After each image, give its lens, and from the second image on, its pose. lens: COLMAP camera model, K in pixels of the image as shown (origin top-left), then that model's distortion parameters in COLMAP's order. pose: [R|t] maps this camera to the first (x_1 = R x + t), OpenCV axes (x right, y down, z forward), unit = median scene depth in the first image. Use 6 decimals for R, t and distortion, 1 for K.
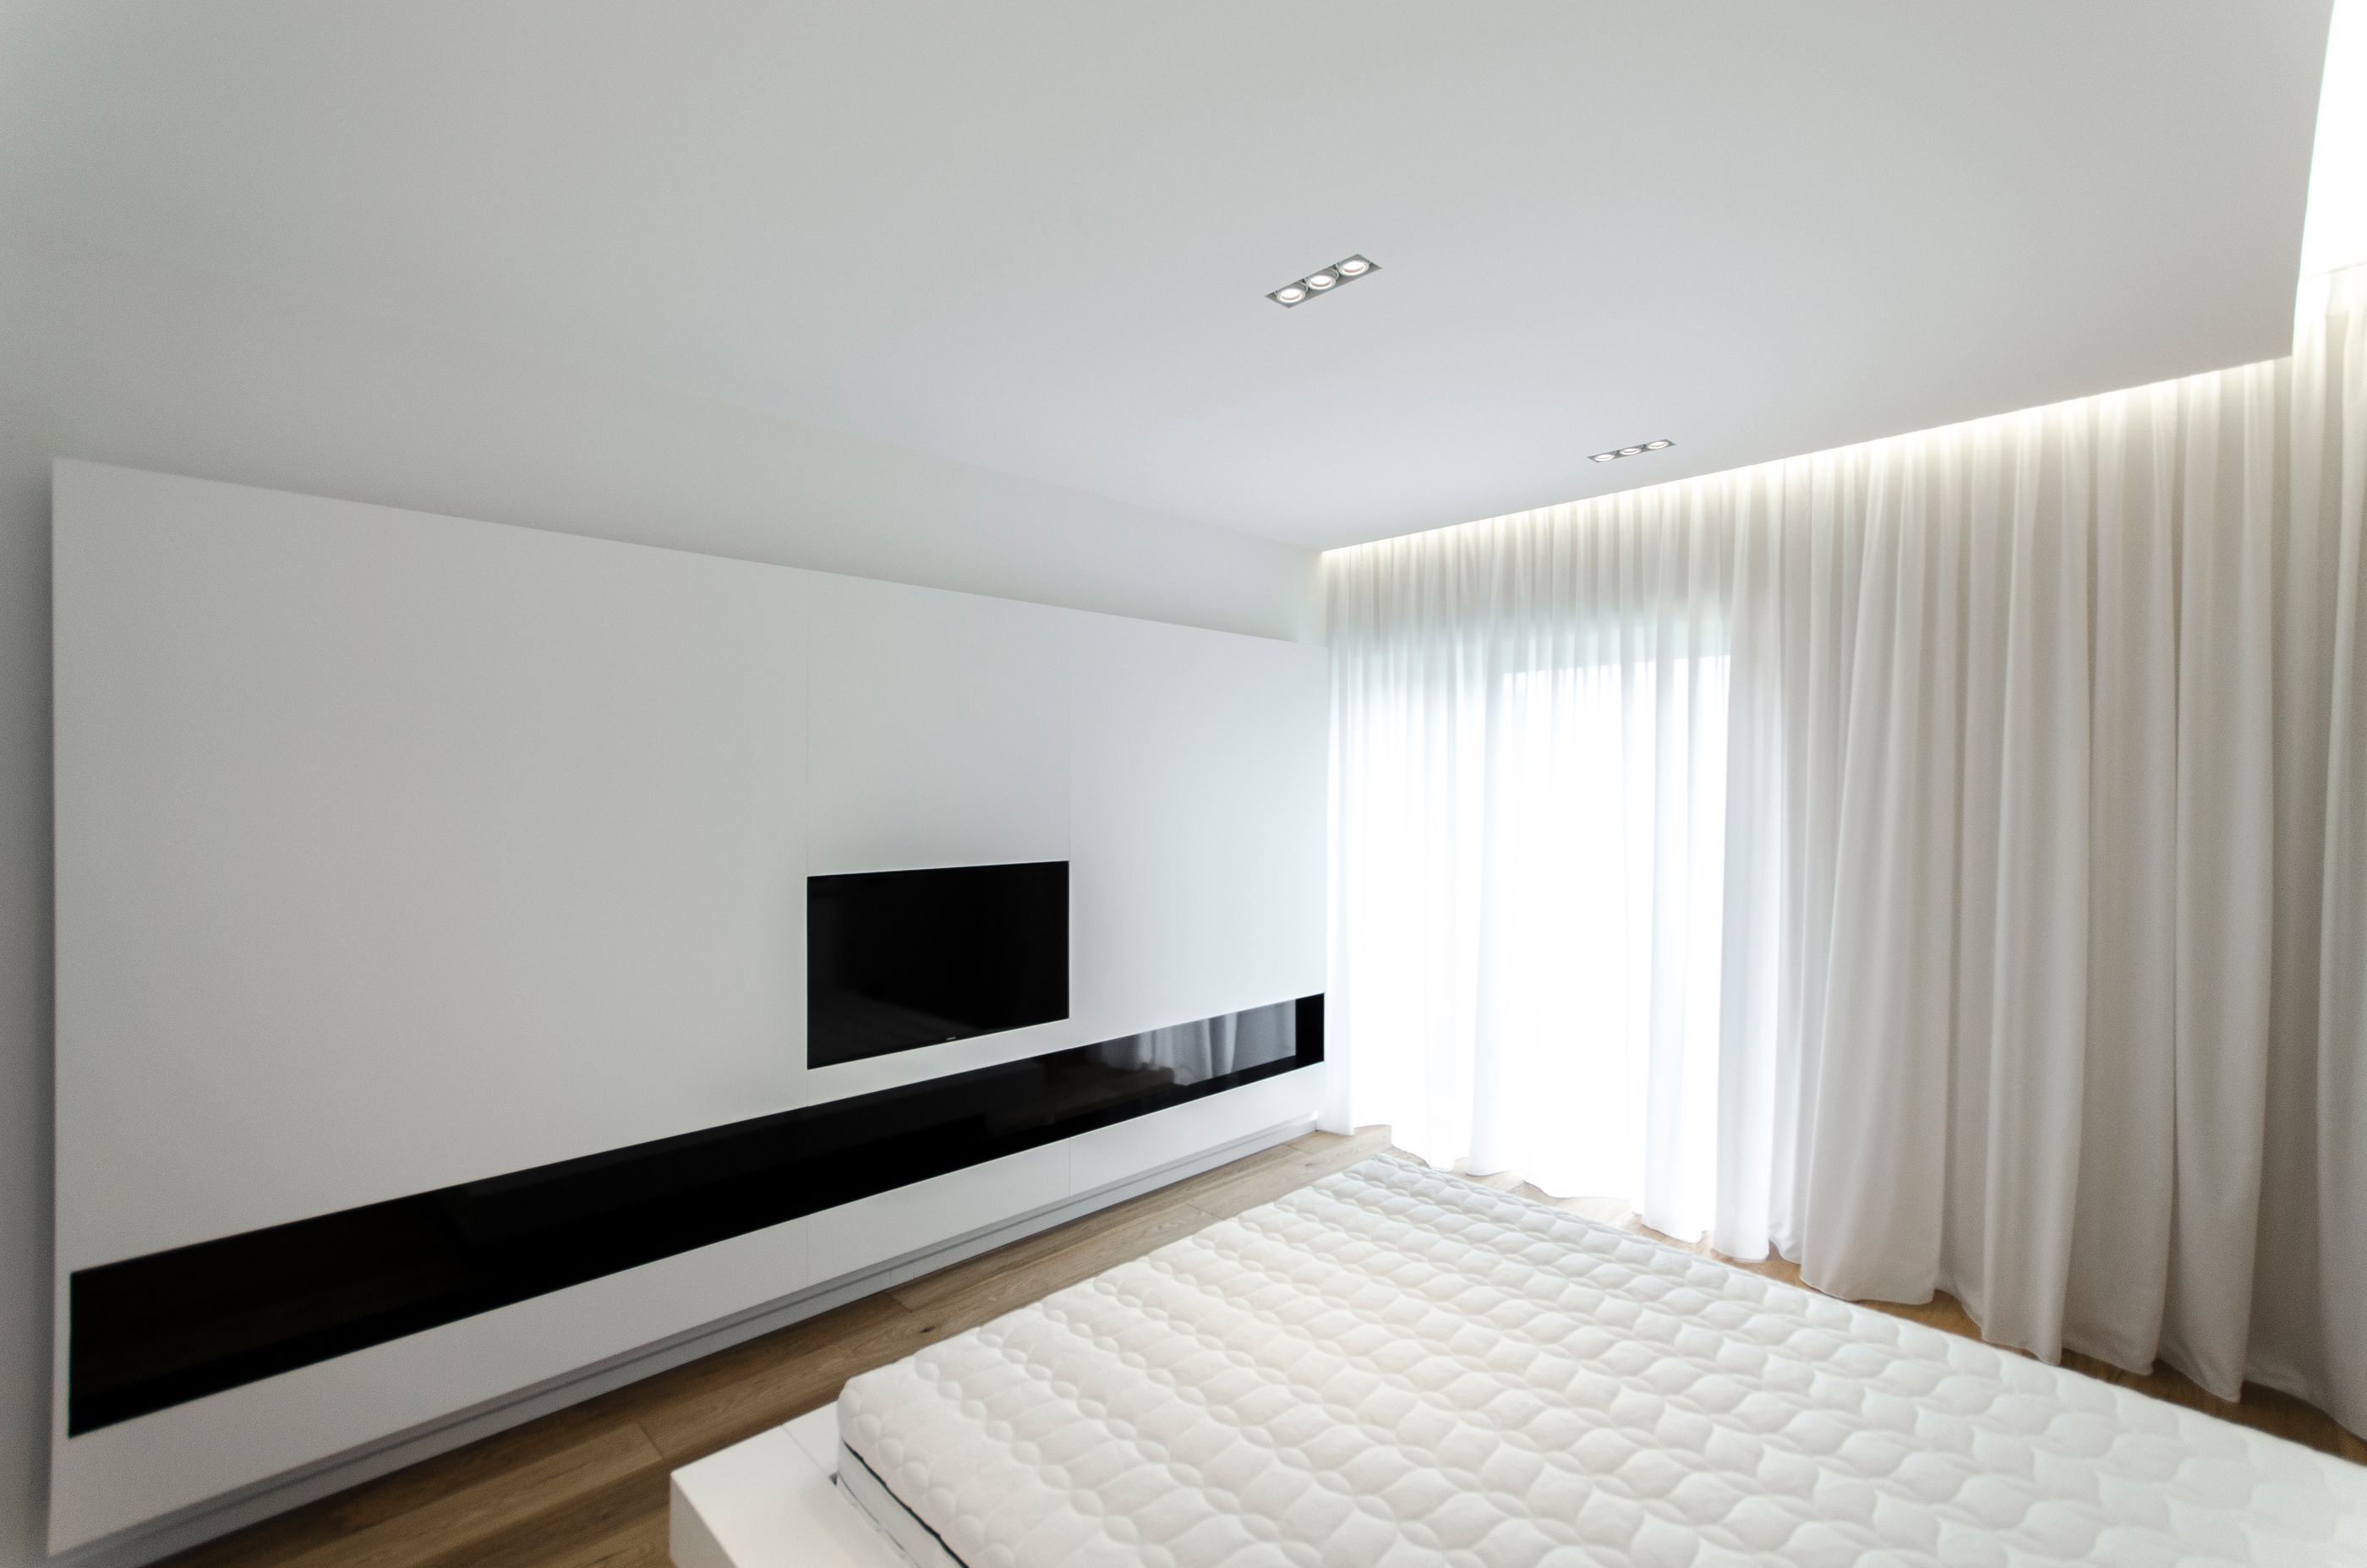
lens RADIAL K [[1027.2, 0, 1183.5], [0, 1027.2, 784.0], [0, 0, 1]] dist [0.002012, 0.000479]
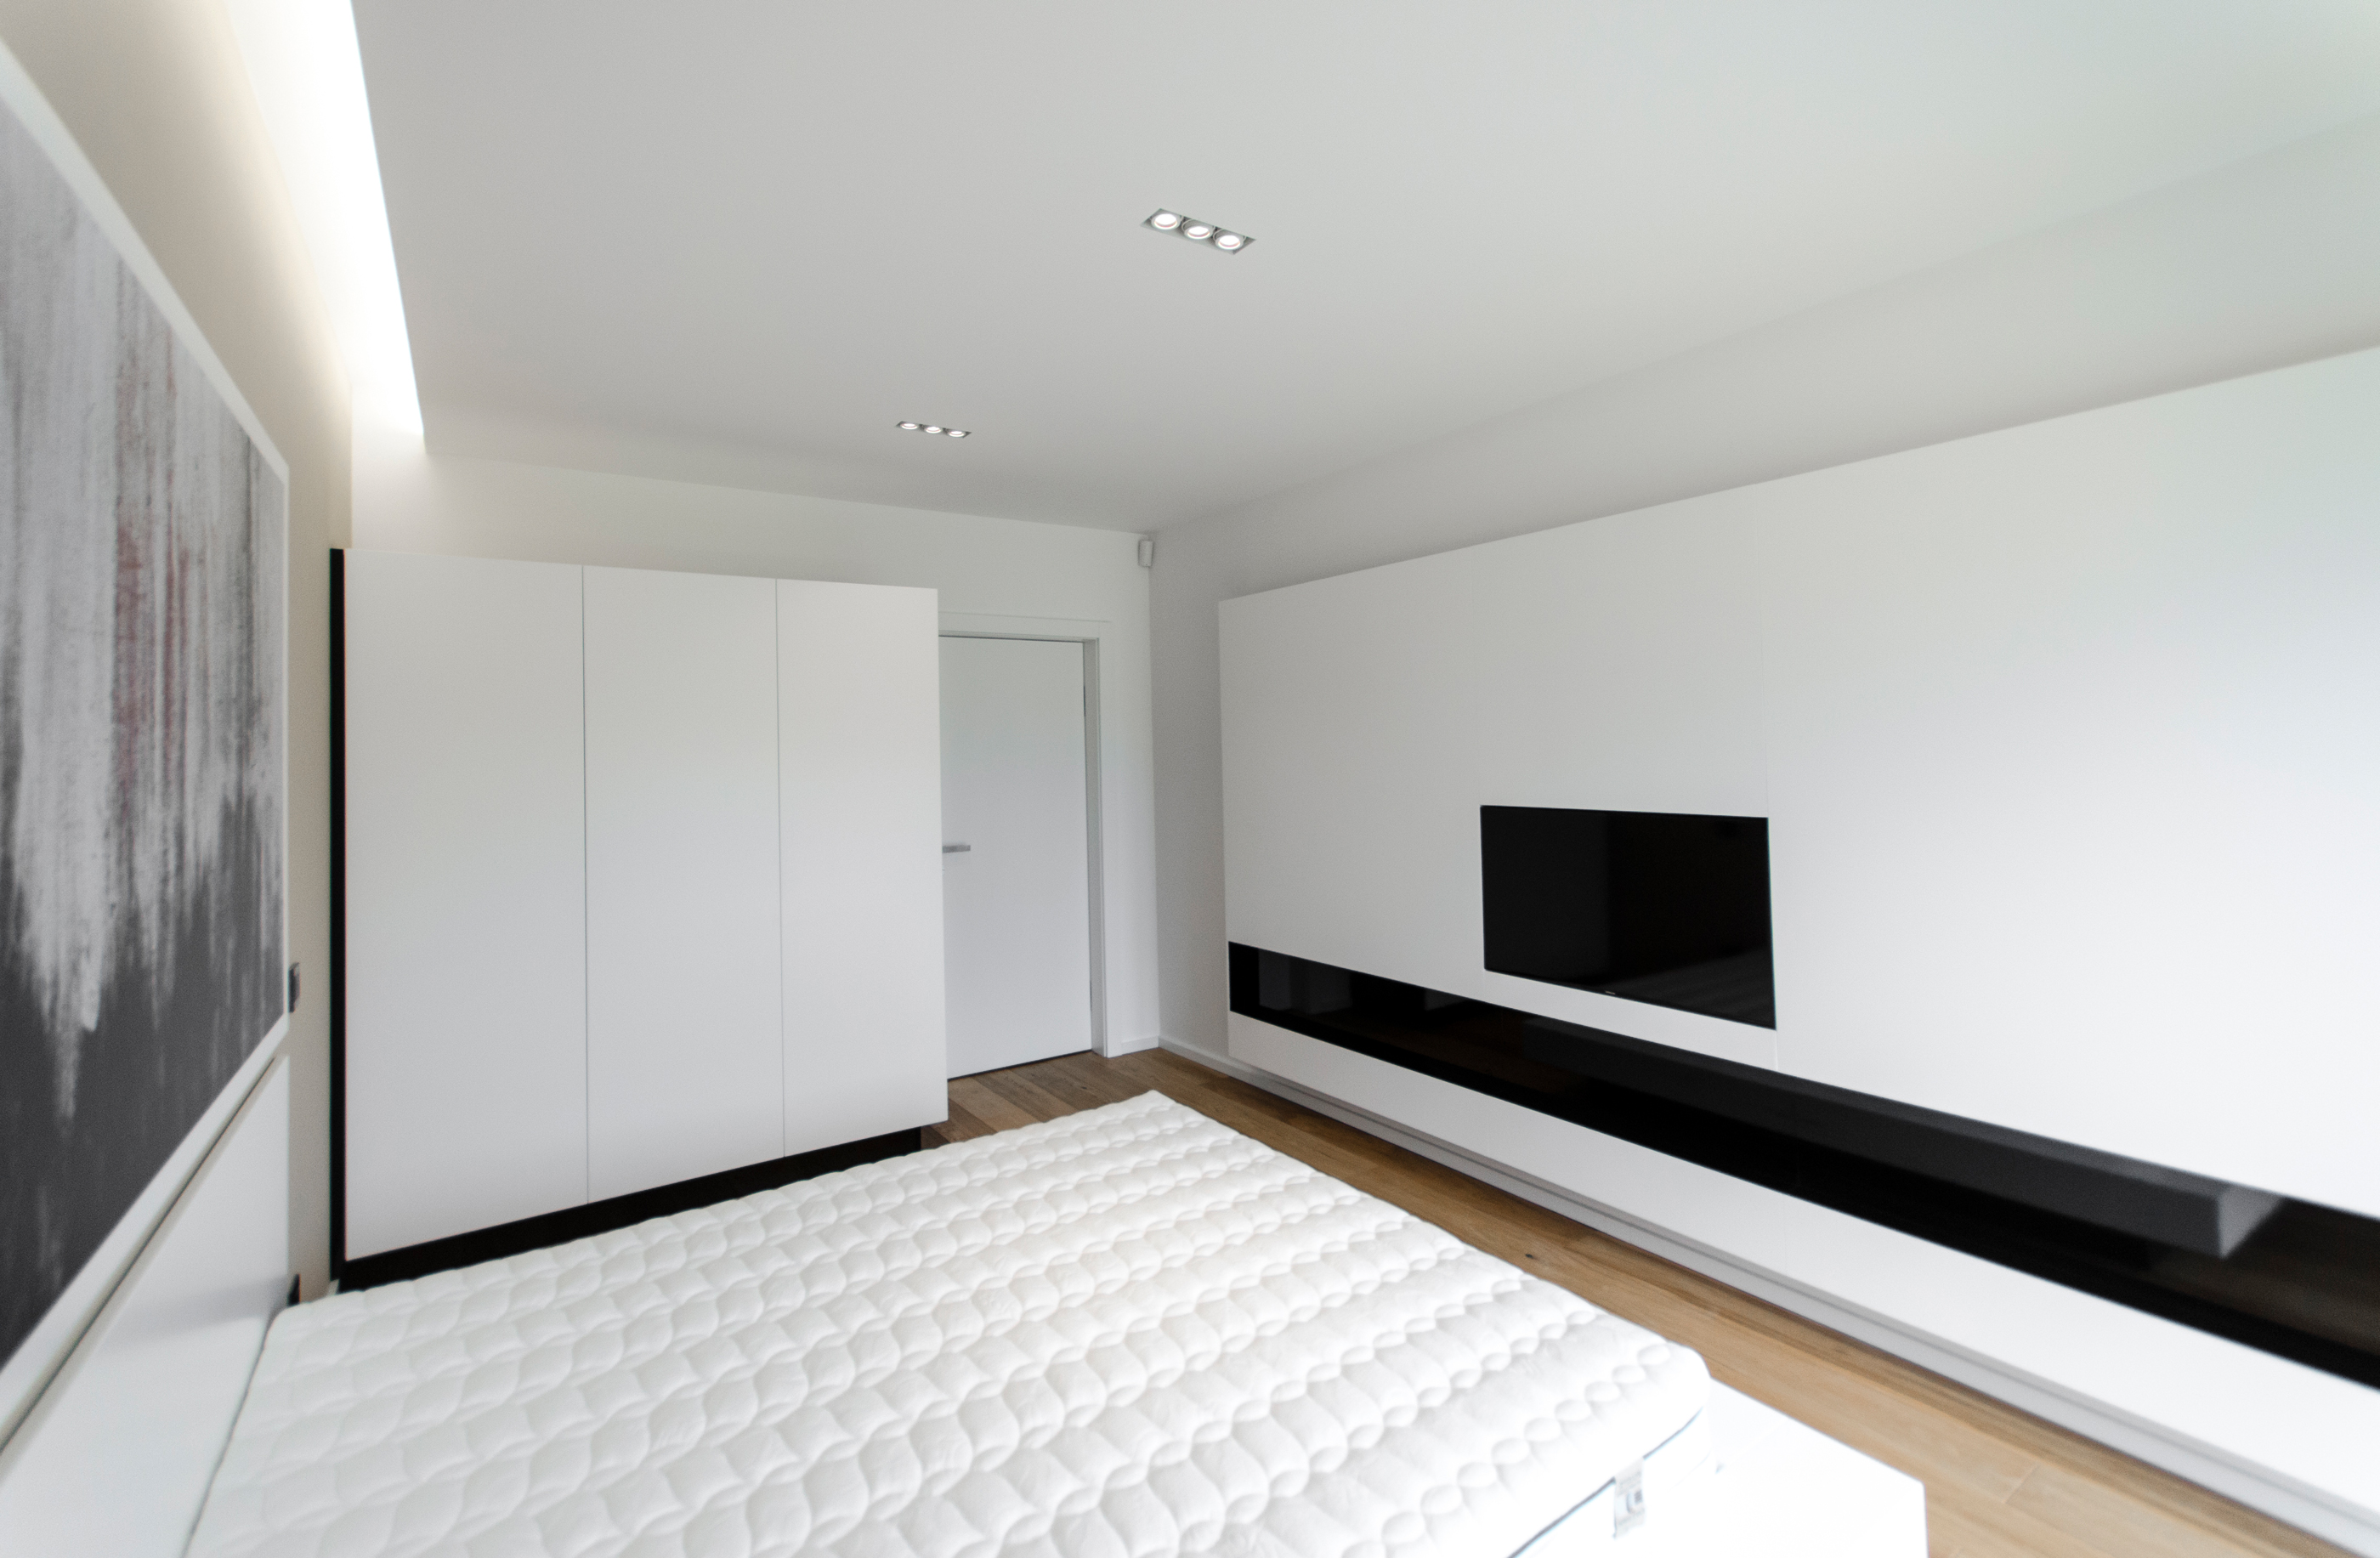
lens RADIAL K [[1033.6, 0, 1187.7], [0, 1033.6, 719.2], [0, 0, 1]] dist [0.000180, 0.000008]
pose [[-0.176734, -0.025852, -0.983919, 0.855333], [0.024725, 0.999223, -0.030696, 0.019531], [0.983948, -0.029753, -0.175957, 0.877180]]
